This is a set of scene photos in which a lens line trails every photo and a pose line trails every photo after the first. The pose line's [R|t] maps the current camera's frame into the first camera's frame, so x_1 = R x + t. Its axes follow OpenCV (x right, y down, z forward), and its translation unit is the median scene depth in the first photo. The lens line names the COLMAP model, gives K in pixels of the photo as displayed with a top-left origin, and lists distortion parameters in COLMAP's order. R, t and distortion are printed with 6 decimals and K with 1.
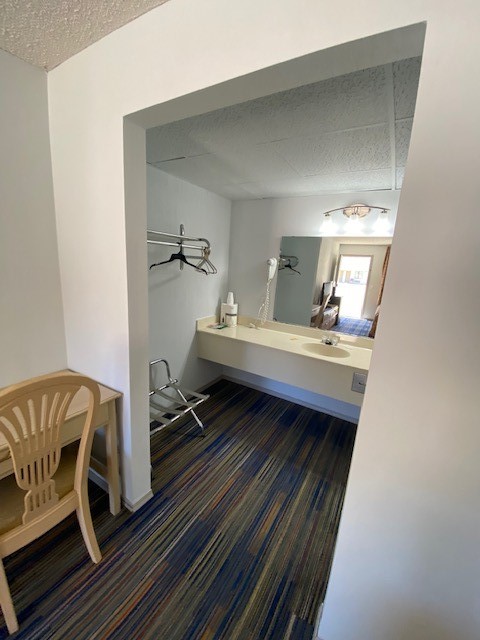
lens RADIAL K [[259.3, 0, 240.4], [0, 259.3, 317.9], [0, 0, 1]] dist [-0.003395, -0.000336]
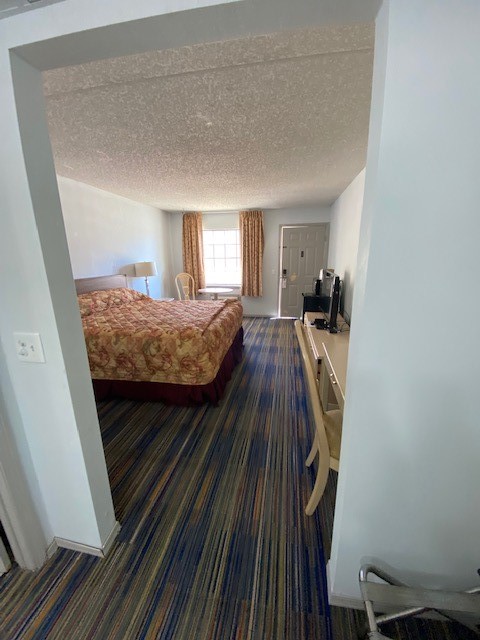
lens RADIAL K [[259.3, 0, 237.8], [0, 259.3, 319.9], [0, 0, 1]] dist [-0.003395, -0.000336]
pose [[-0.935529, 0.056326, -0.348731, 0.085229], [-0.105121, 0.898092, 0.427061, -0.267346], [0.337247, 0.436187, -0.834270, 1.396421]]
